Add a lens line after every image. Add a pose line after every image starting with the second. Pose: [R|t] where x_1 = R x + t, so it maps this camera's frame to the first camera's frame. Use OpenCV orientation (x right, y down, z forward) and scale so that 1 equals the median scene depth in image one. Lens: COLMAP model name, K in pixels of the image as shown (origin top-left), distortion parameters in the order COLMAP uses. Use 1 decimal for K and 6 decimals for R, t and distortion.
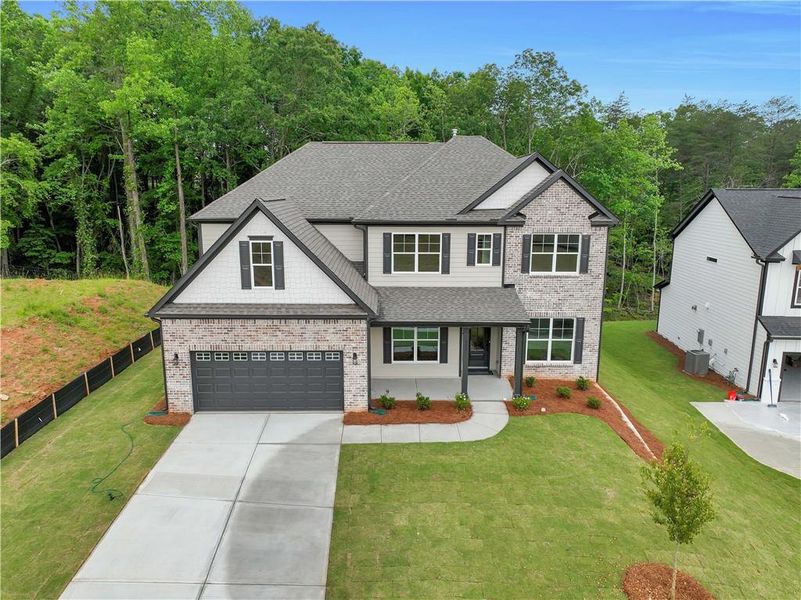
lens RADIAL K [[562.3, 0, 400.5], [0, 562.3, 300.0], [0, 0, 1]] dist [-0.001683, 0.018024]
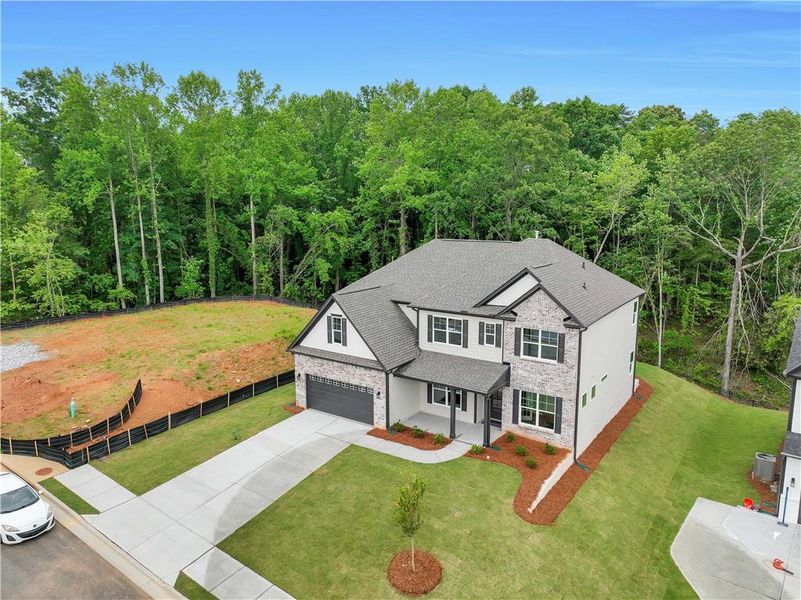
lens RADIAL K [[562.3, 0, 400.5], [0, 562.3, 300.0], [0, 0, 1]] dist [-0.001683, 0.018024]
pose [[0.809474, 0.090641, -0.580117, 0.768239], [-0.108349, 0.994104, 0.004139, -0.156883], [0.577072, 0.059505, 0.814522, -0.251607]]
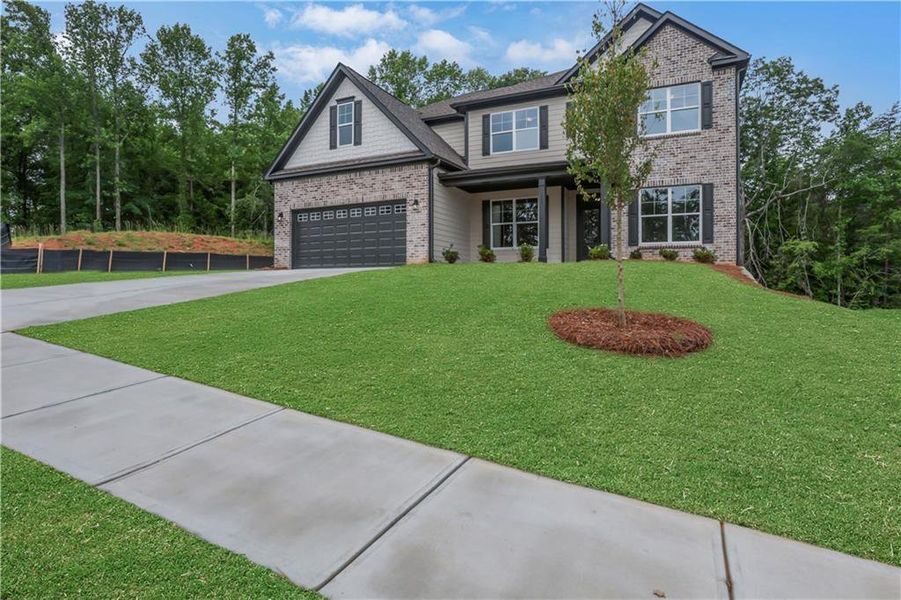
lens RADIAL K [[484.2, 0, 456.6], [0, 484.2, 288.1], [0, 0, 1]] dist [-0.080845, 0.058132]
pose [[0.896143, -0.001871, -0.443761, 0.309317], [-0.083276, 0.981516, -0.172309, 0.336032], [0.435882, 0.191368, 0.879423, 0.284094]]
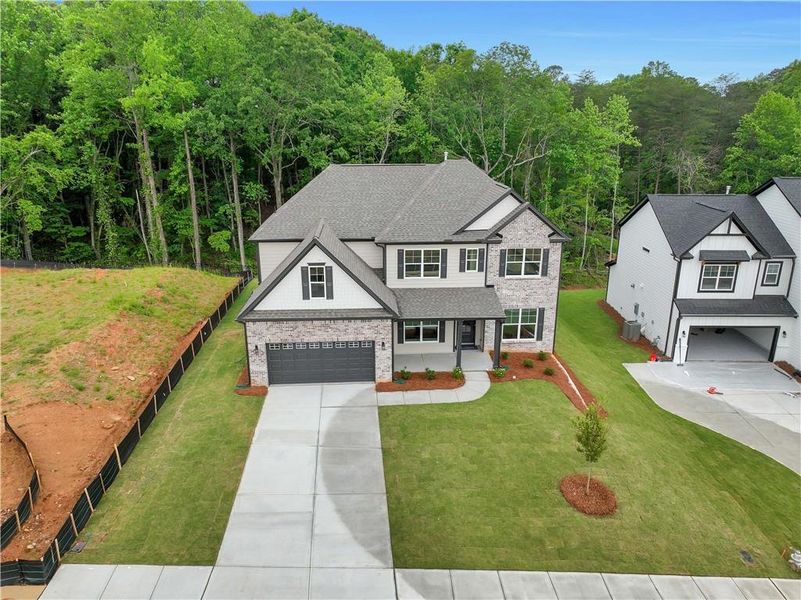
lens RADIAL K [[562.3, 0, 400.5], [0, 562.3, 300.0], [0, 0, 1]] dist [-0.001683, 0.018024]
pose [[0.998719, -0.018113, 0.047247, -0.089966], [0.013145, 0.994553, 0.103404, -0.138144], [-0.048862, -0.102651, 0.993517, -0.351552]]
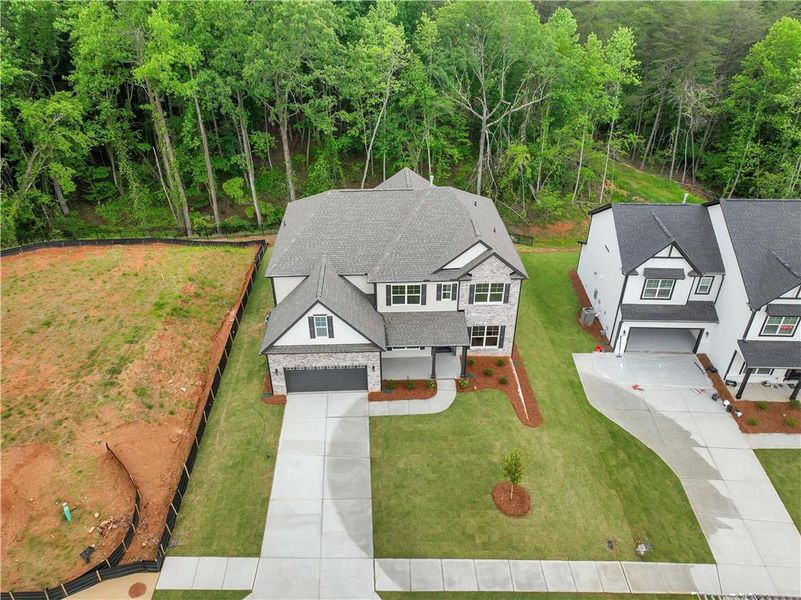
lens RADIAL K [[562.3, 0, 400.5], [0, 562.3, 300.0], [0, 0, 1]] dist [-0.001683, 0.018024]
pose [[0.999629, -0.018968, 0.019561, -0.021248], [0.010742, 0.934113, 0.356817, -0.669781], [-0.025041, -0.356474, 0.933970, -0.564922]]
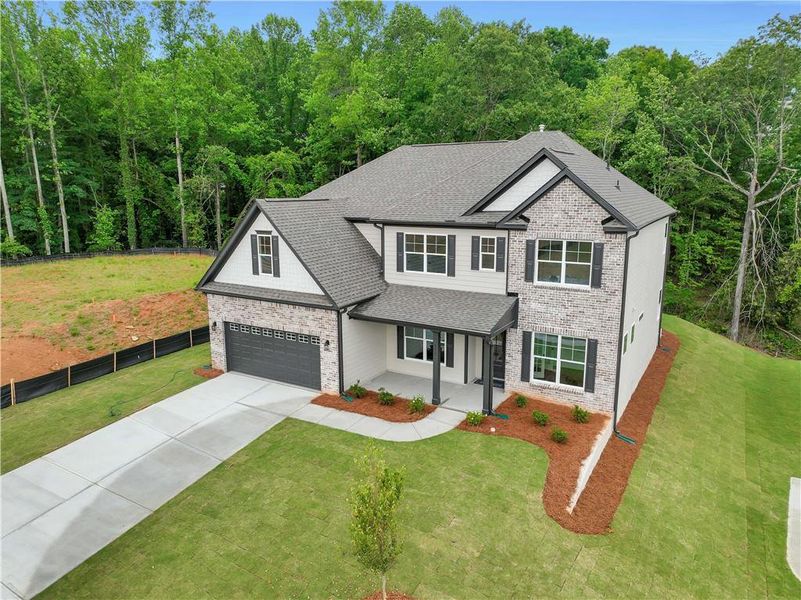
lens RADIAL K [[562.3, 0, 400.5], [0, 562.3, 300.0], [0, 0, 1]] dist [-0.001683, 0.018024]
pose [[0.850839, 0.096441, -0.516501, 0.525233], [-0.095787, 0.995008, 0.027996, -0.024767], [0.516622, 0.025654, 0.855829, 0.116663]]
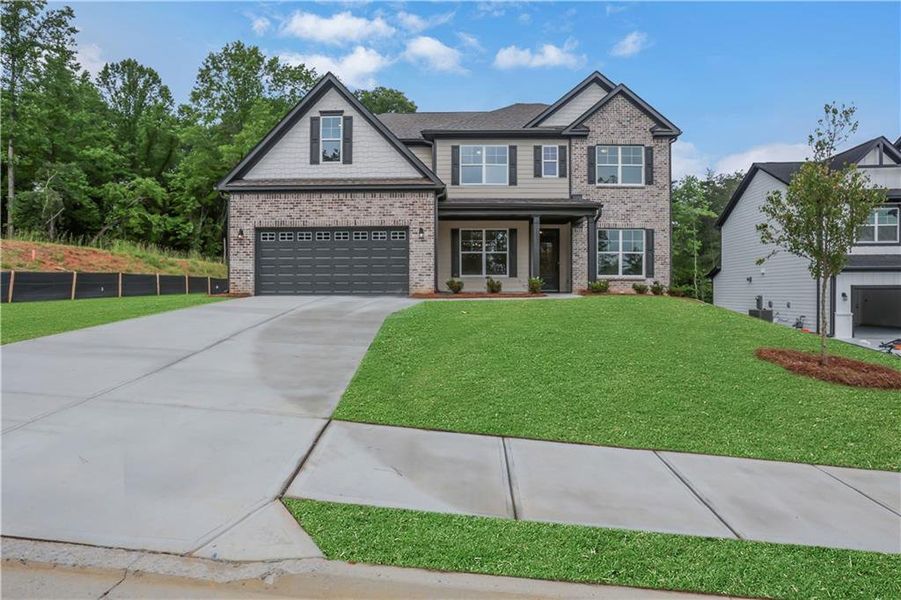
lens RADIAL K [[480.9, 0, 446.3], [0, 480.9, 292.9], [0, 0, 1]] dist [-0.081043, 0.048991]
pose [[0.999074, -0.002288, -0.042967, -0.003043], [-0.006224, 0.980400, -0.196920, 0.319166], [0.042576, 0.197005, 0.979478, 0.193109]]
